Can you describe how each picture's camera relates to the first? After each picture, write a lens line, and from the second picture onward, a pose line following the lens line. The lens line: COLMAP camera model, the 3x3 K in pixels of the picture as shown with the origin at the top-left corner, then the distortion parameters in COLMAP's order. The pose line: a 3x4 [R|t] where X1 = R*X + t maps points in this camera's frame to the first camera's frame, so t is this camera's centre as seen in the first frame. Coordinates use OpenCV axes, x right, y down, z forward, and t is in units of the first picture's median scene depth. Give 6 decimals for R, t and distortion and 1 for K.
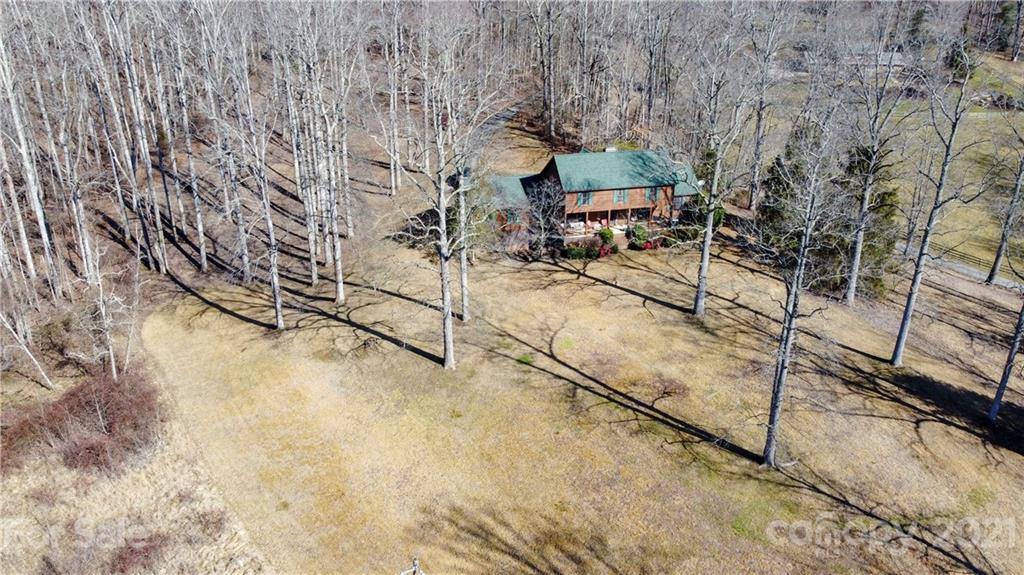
lens RADIAL K [[780.8, 0, 512.9], [0, 780.8, 288.3], [0, 0, 1]] dist [0.005047, 0.001949]
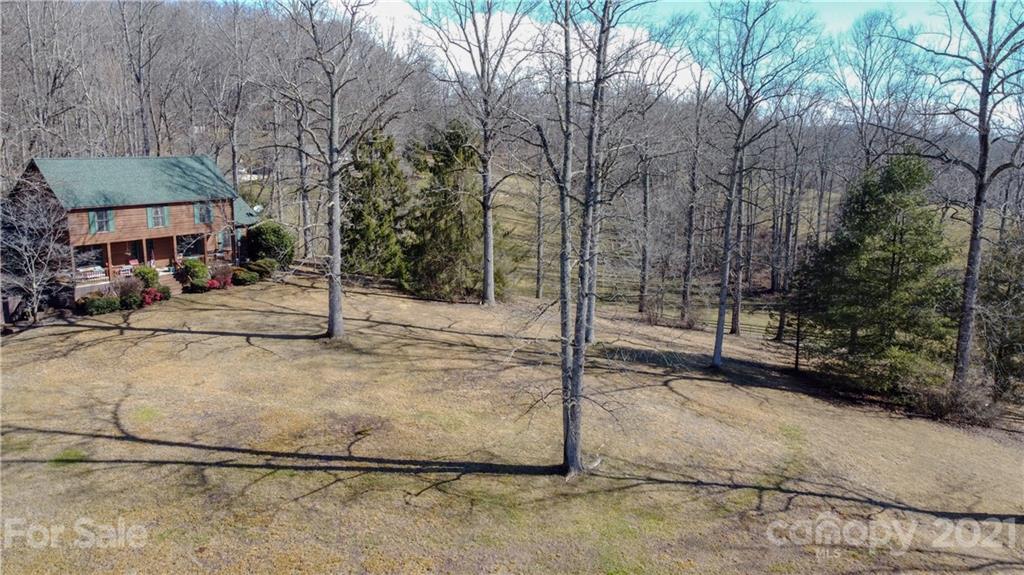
lens RADIAL K [[780.8, 0, 510.7], [0, 780.8, 286.9], [0, 0, 1]] dist [0.005047, 0.001949]
pose [[0.772674, -0.123855, 0.622603, -0.067135], [0.244472, 0.963191, -0.111791, 0.111612], [-0.585840, 0.238587, 0.774511, 0.405901]]
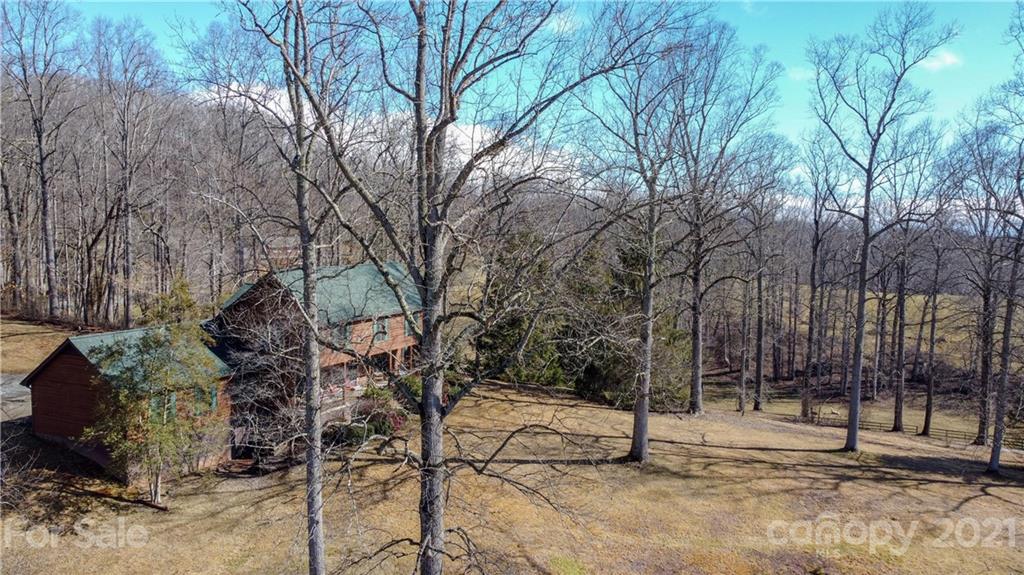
lens RADIAL K [[780.8, 0, 514.6], [0, 780.8, 288.2], [0, 0, 1]] dist [0.005047, 0.001949]
pose [[0.659844, -0.062638, 0.748787, -0.313023], [0.288721, 0.941154, -0.175695, -0.016447], [-0.693719, 0.332122, 0.639100, 0.669899]]
